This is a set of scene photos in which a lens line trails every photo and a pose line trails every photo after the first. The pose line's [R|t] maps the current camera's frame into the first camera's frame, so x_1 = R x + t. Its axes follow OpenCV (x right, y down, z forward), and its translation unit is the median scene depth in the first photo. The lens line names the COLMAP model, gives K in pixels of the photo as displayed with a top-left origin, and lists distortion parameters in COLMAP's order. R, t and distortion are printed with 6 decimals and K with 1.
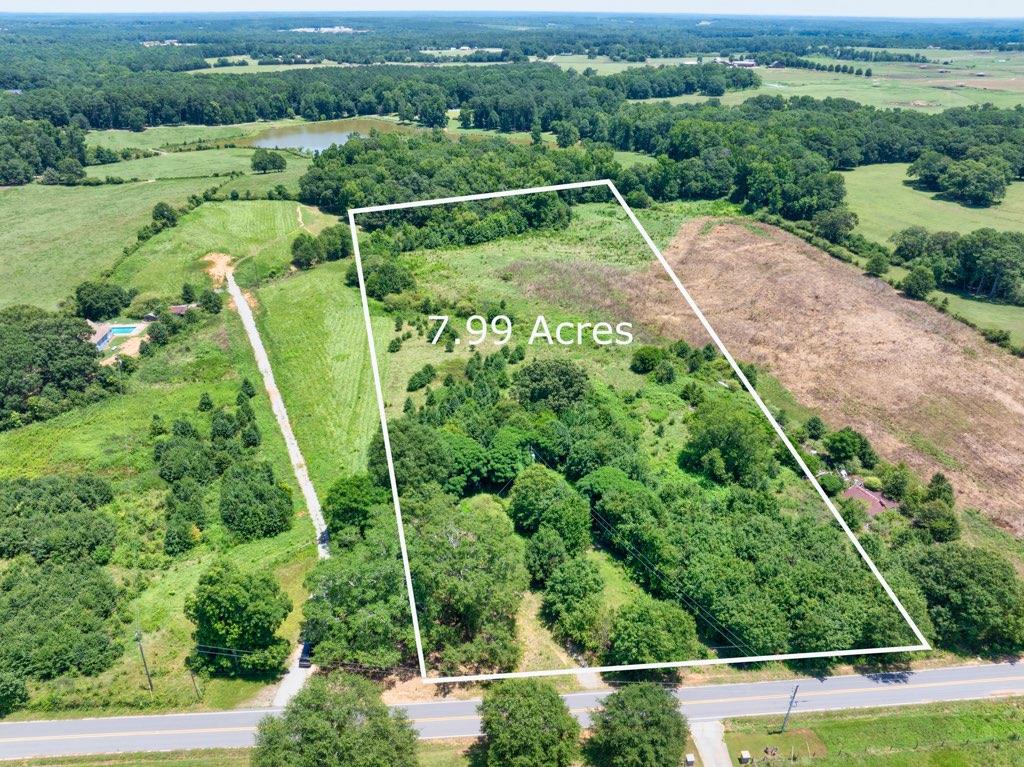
lens RADIAL K [[716.6, 0, 506.2], [0, 716.6, 383.5], [0, 0, 1]] dist [-0.062661, 0.035602]
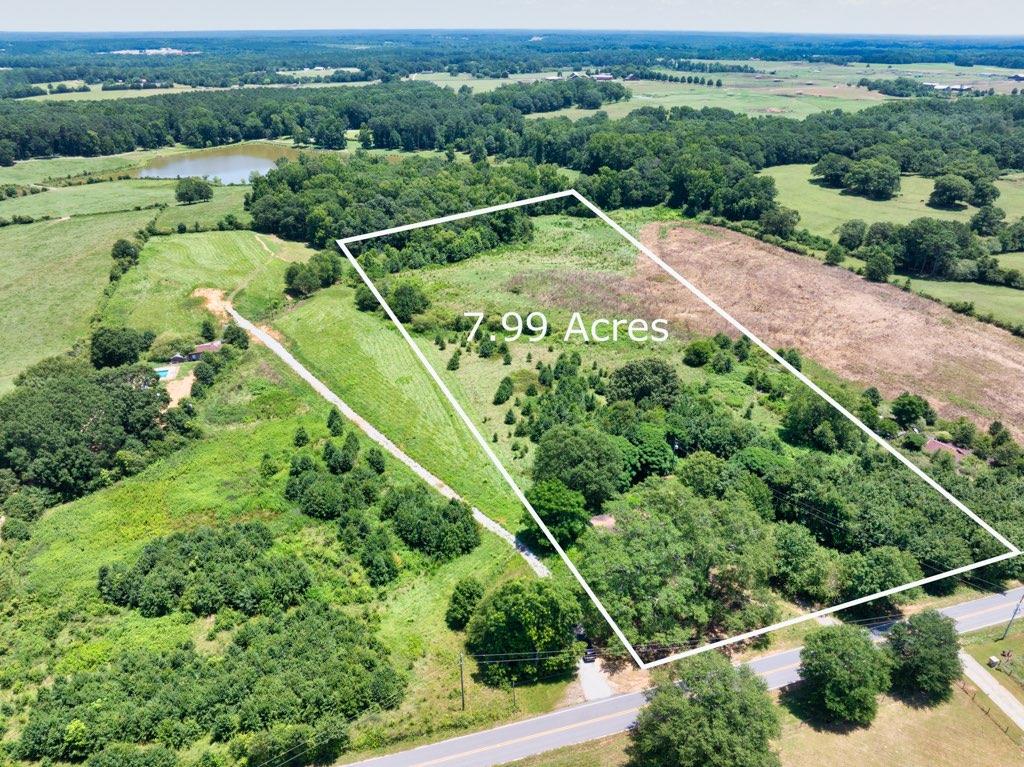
lens RADIAL K [[716.6, 0, 514.6], [0, 716.6, 386.2], [0, 0, 1]] dist [-0.062661, 0.035602]
pose [[0.976353, -0.099680, 0.191828, -0.171600], [0.102918, 0.994665, -0.006965, -0.003074], [-0.190111, 0.026543, 0.981404, -0.007417]]
